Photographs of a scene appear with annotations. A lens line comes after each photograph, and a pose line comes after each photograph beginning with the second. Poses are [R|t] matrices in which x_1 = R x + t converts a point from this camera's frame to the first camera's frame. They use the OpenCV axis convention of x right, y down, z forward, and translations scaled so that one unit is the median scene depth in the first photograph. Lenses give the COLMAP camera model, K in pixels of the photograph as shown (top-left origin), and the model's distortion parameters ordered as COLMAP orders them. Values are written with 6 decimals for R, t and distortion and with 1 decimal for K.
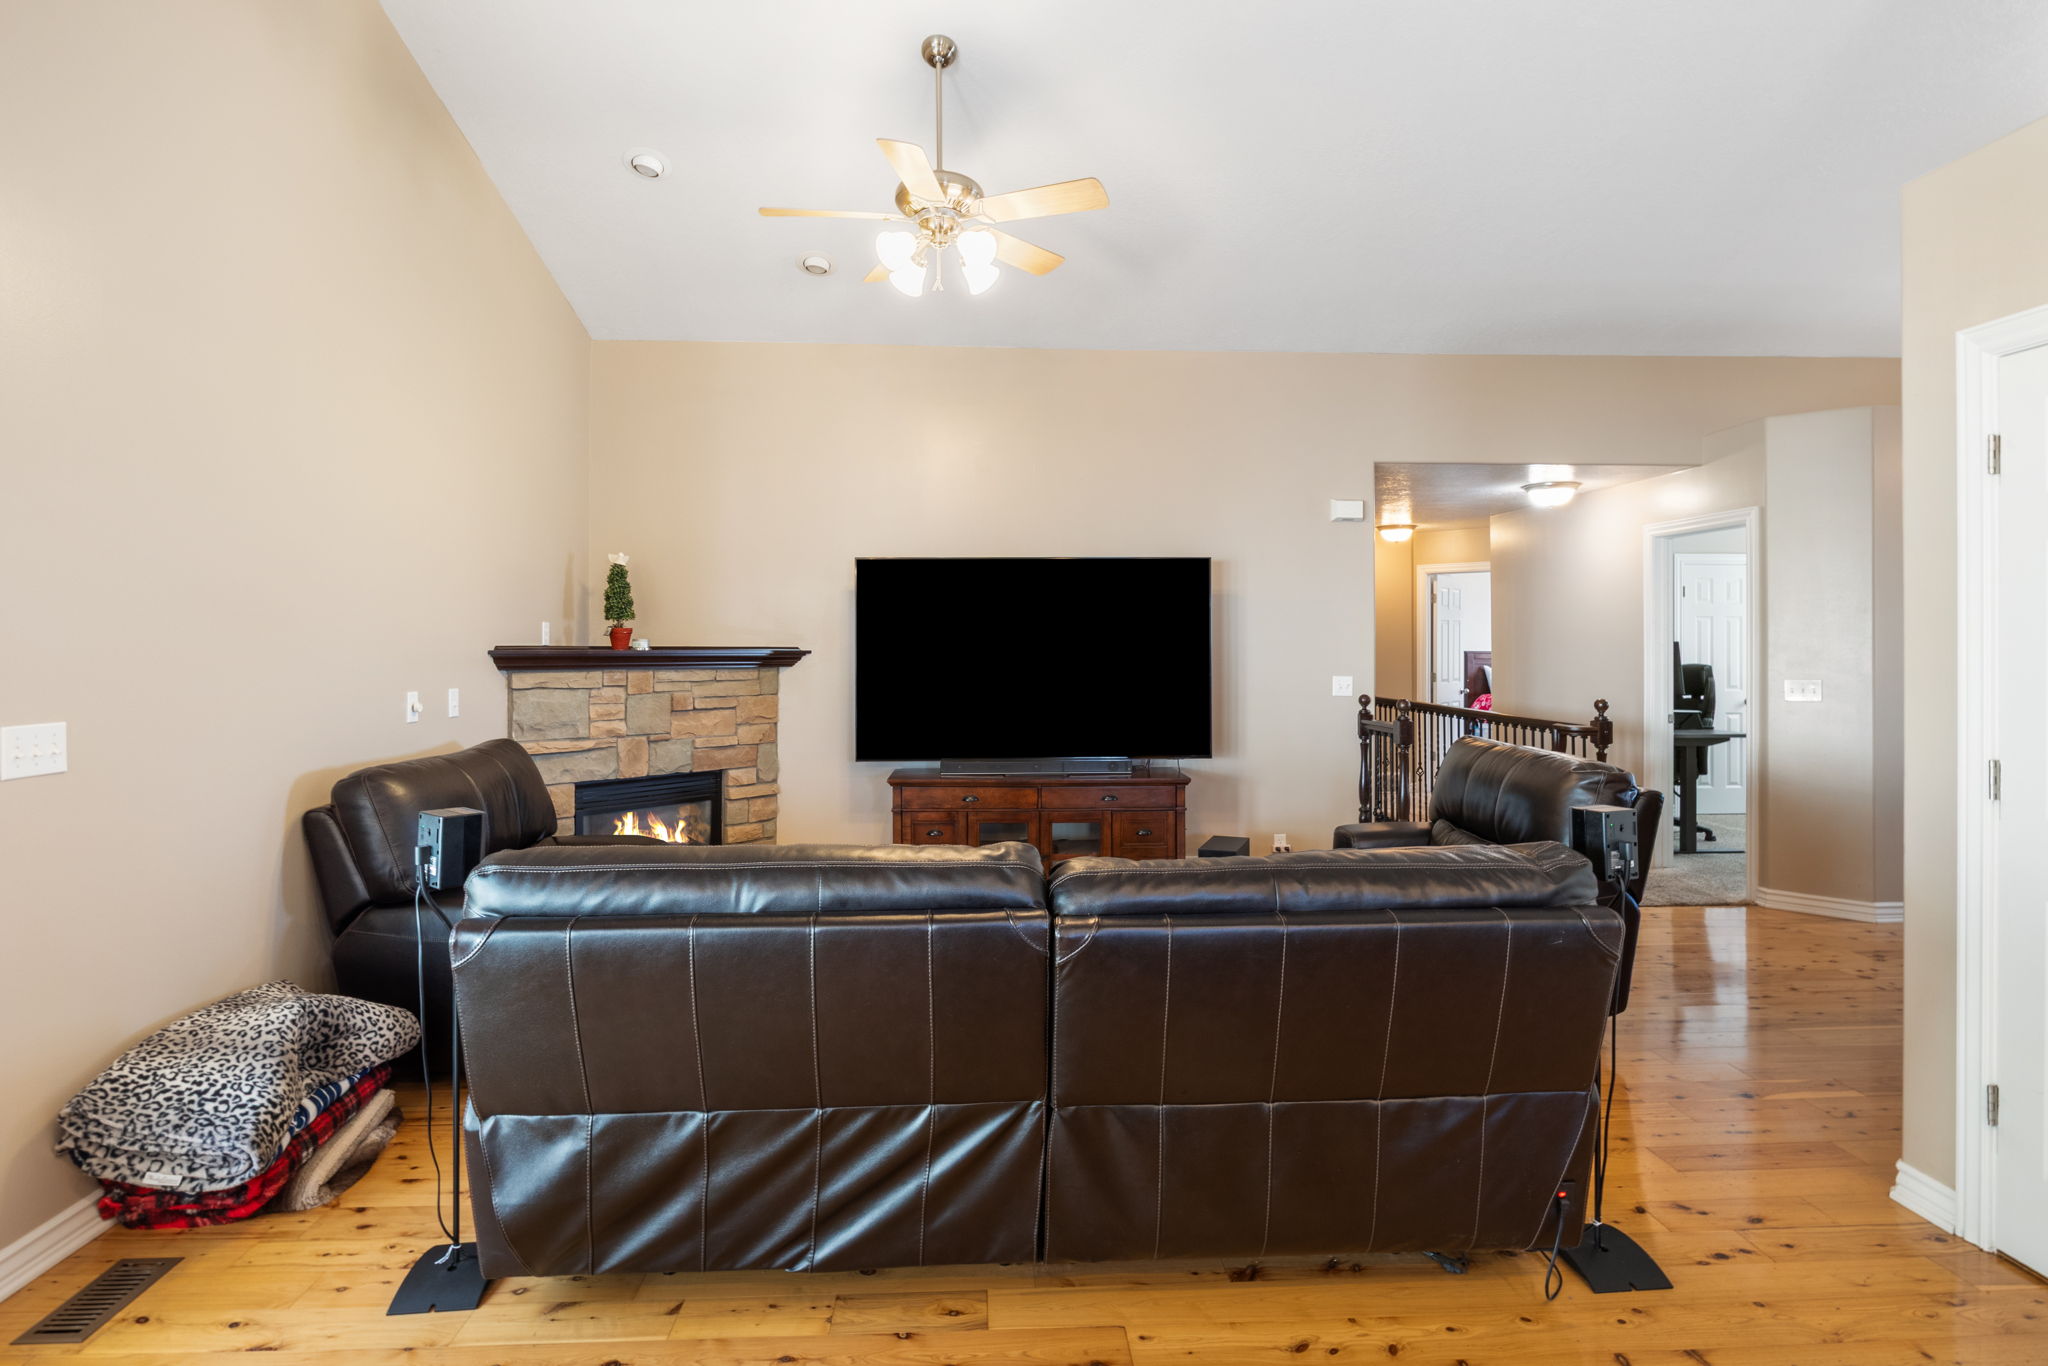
lens RADIAL K [[1045.9, 0, 1031.1], [0, 1045.9, 641.3], [0, 0, 1]] dist [-0.016386, -0.000400]
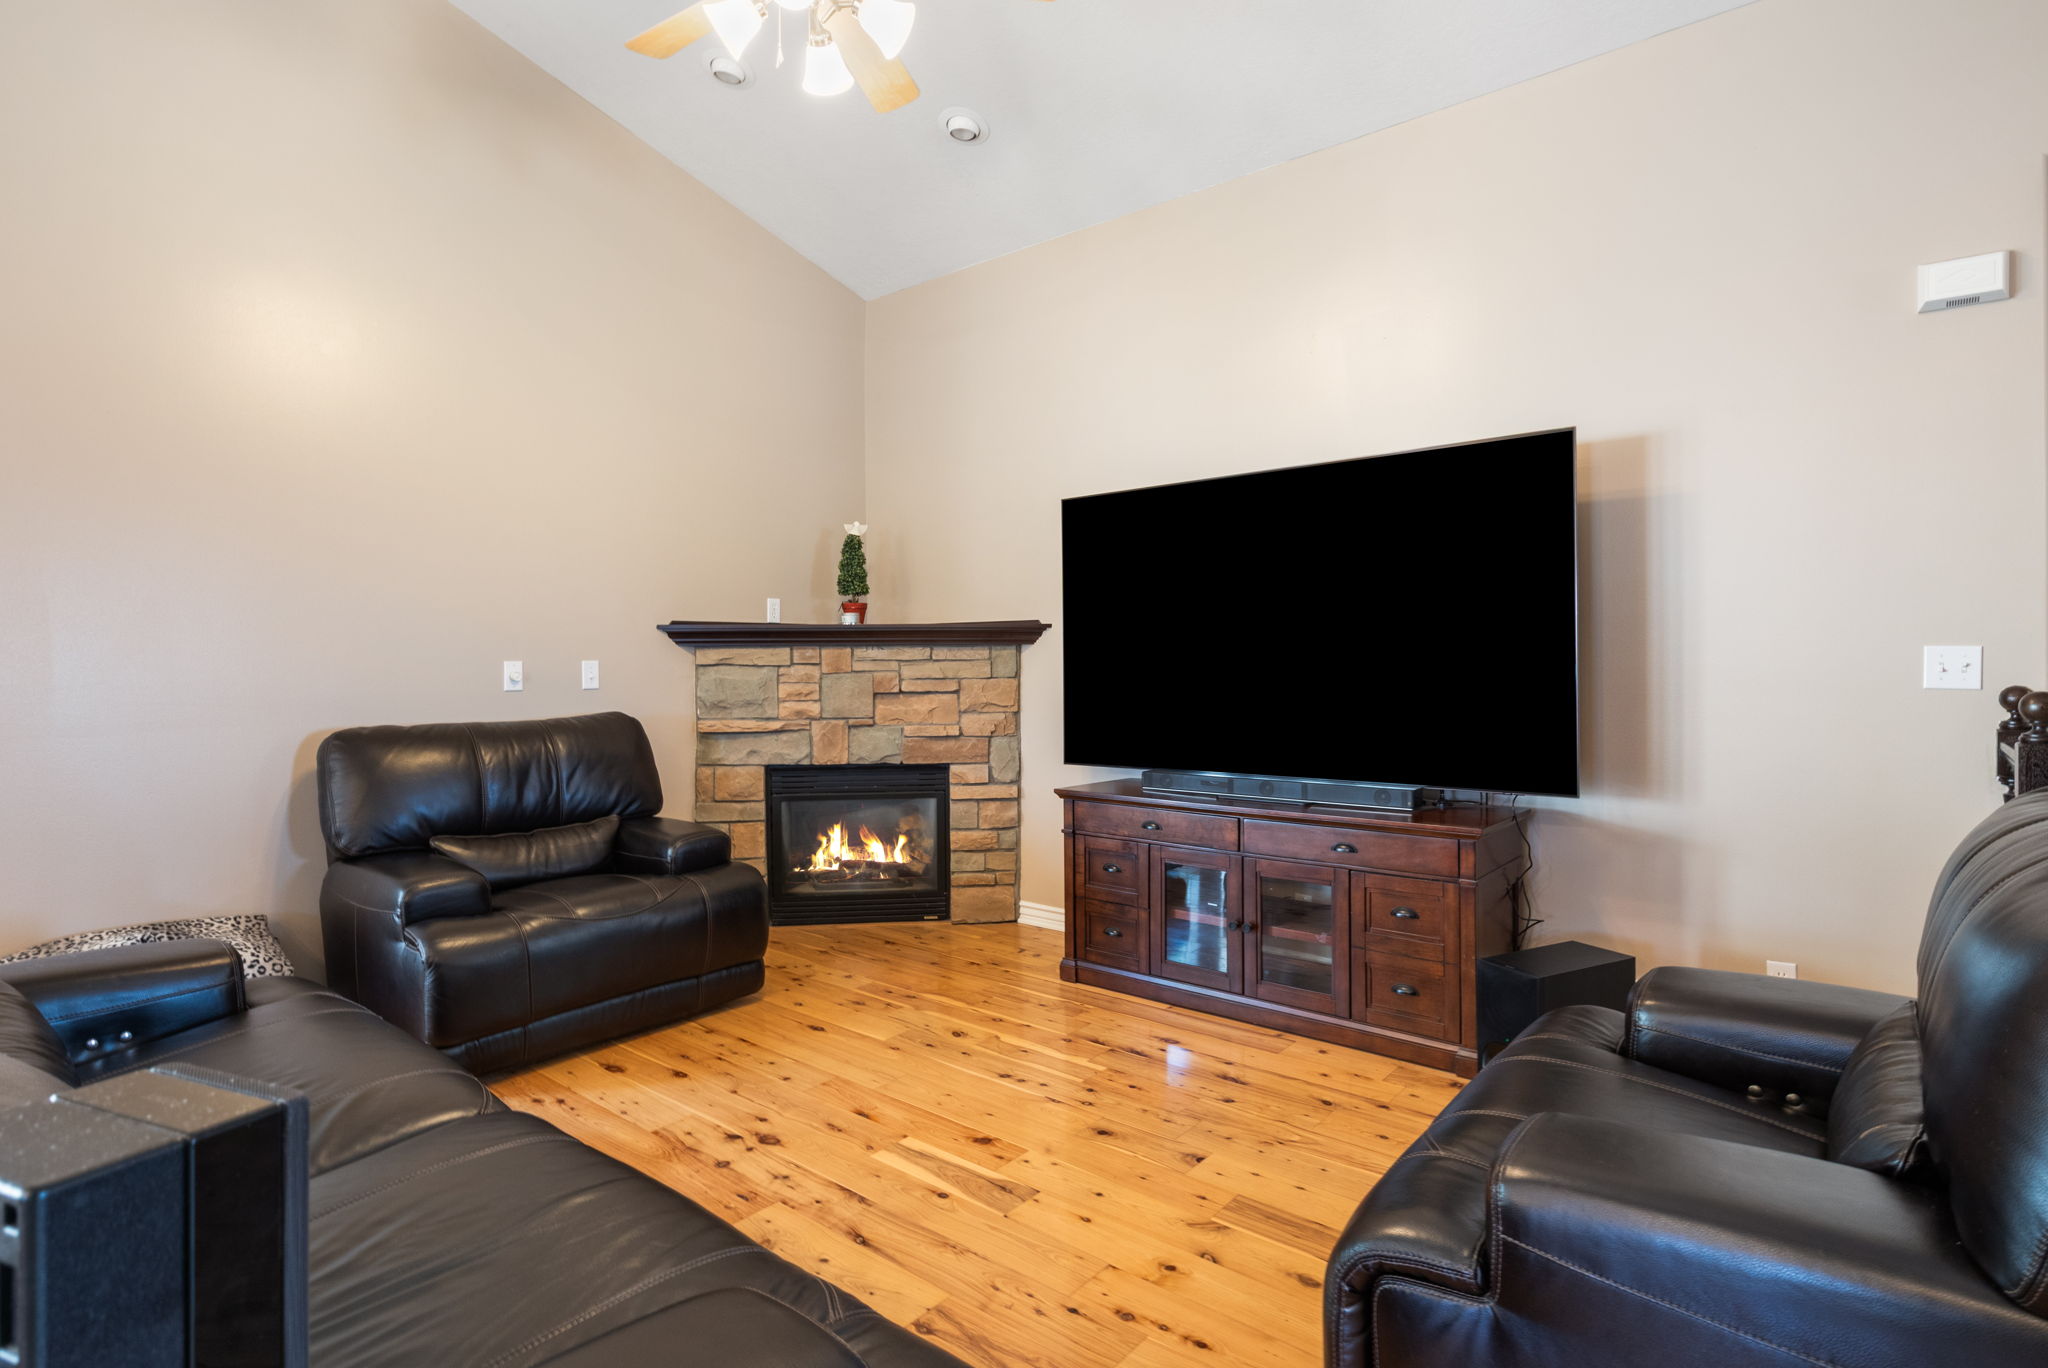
lens RADIAL K [[1034.7, 0, 1021.3], [0, 1034.7, 667.3], [0, 0, 1]] dist [-0.013339, 0.000123]
pose [[0.728072, -0.003150, -0.685494, 0.347933], [0.013189, 0.999869, 0.009414, 0.037709], [0.685374, -0.015895, 0.728018, 0.439929]]
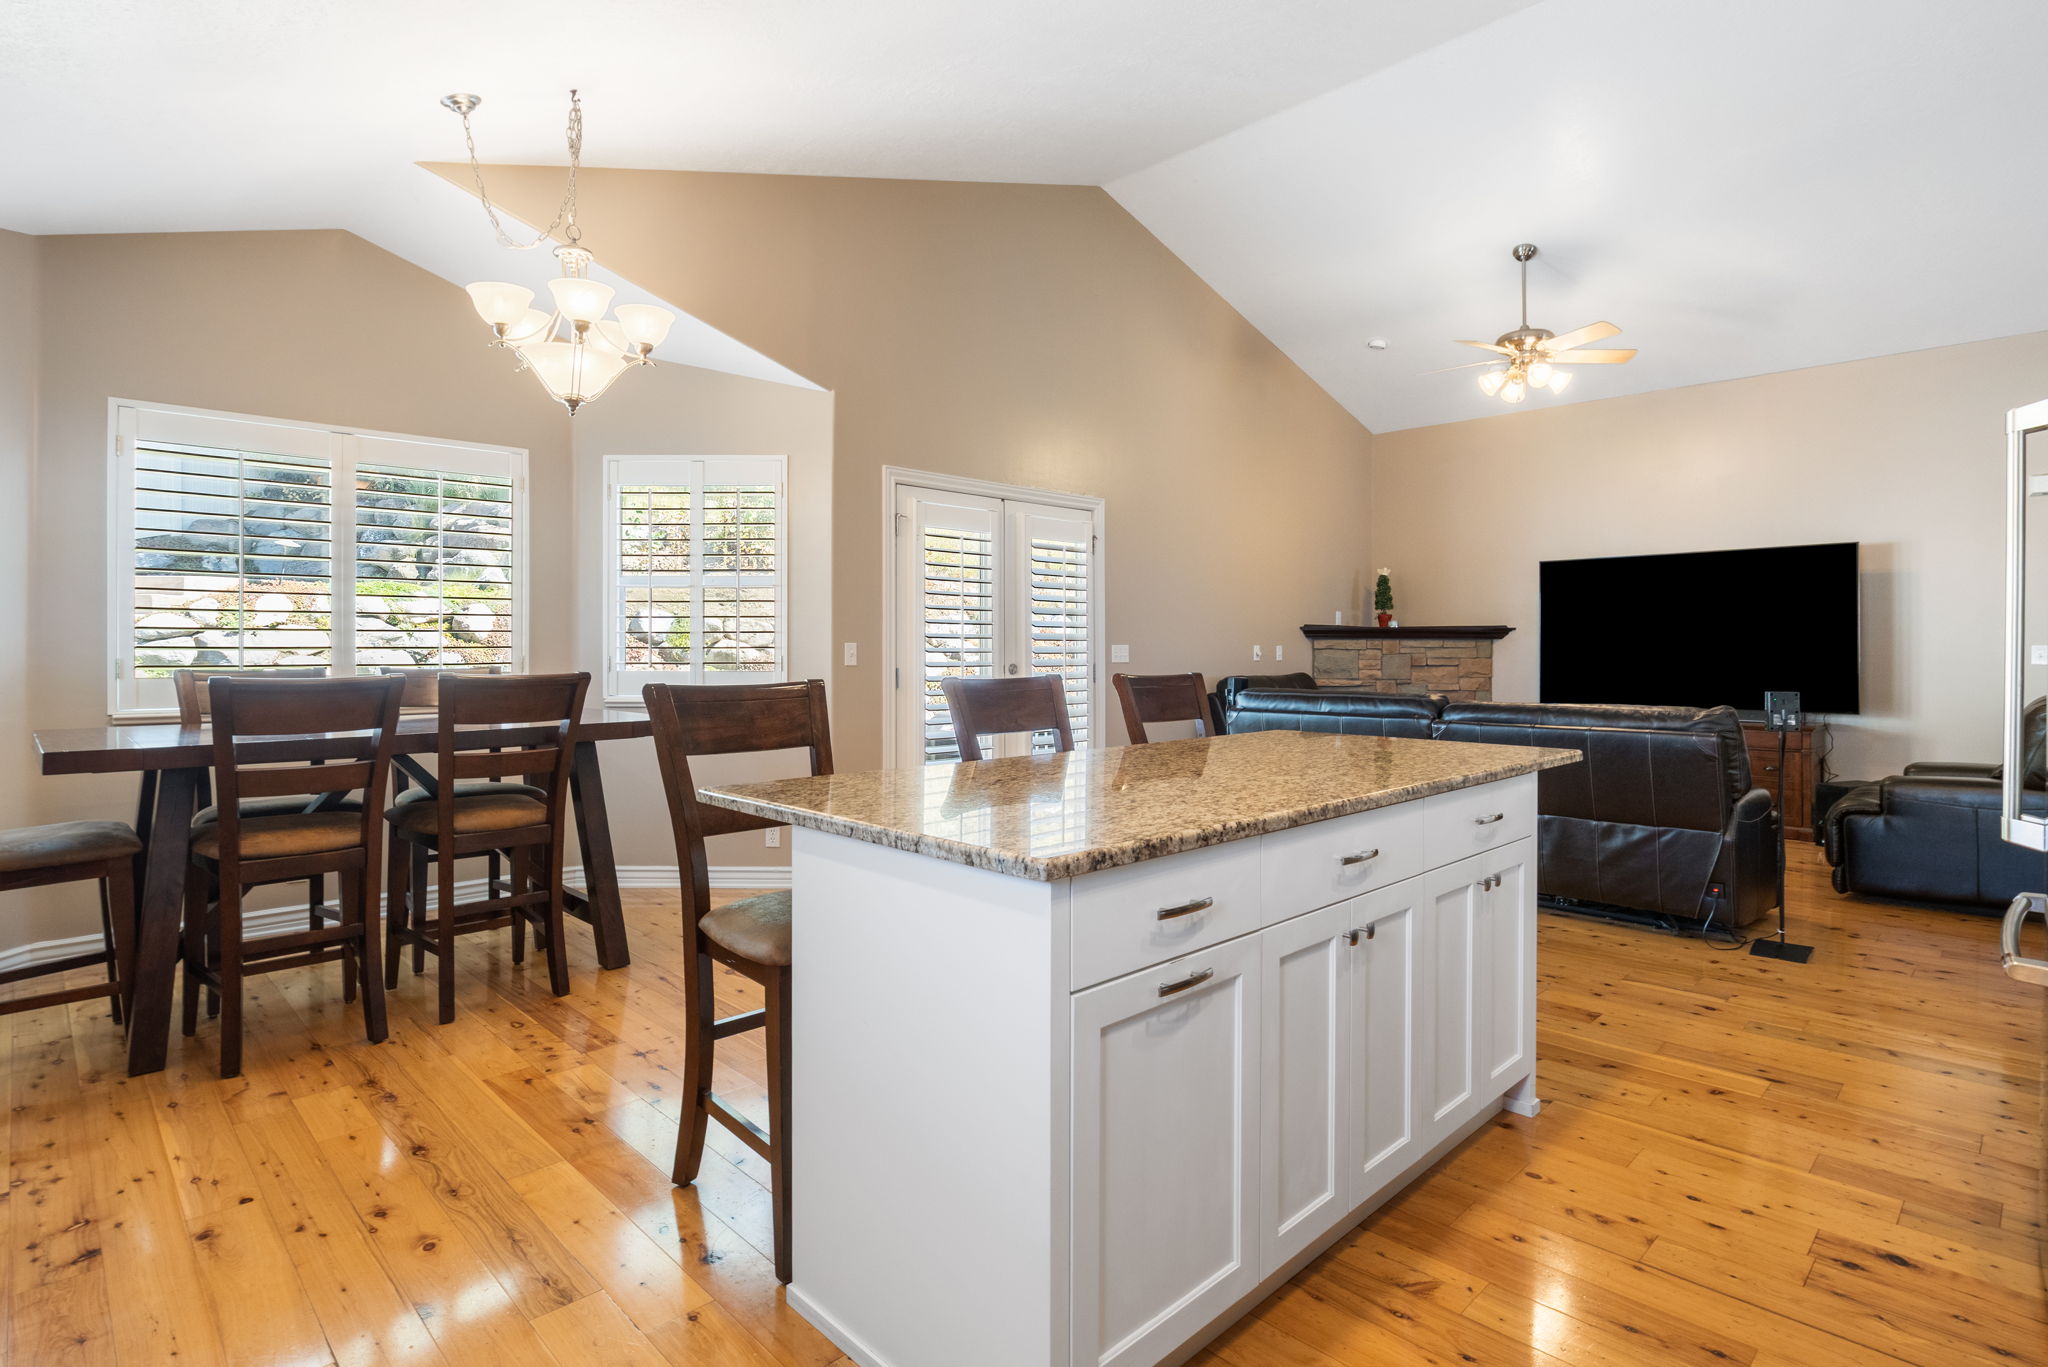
lens RADIAL K [[1034.3, 0, 1022.1], [0, 1034.3, 643.1], [0, 0, 1]] dist [-0.003331, -0.000161]
pose [[0.656592, -0.003650, -0.754237, 0.452014], [0.002164, 0.999993, -0.002956, 0.035584], [0.754243, 0.000308, 0.656595, -0.481678]]
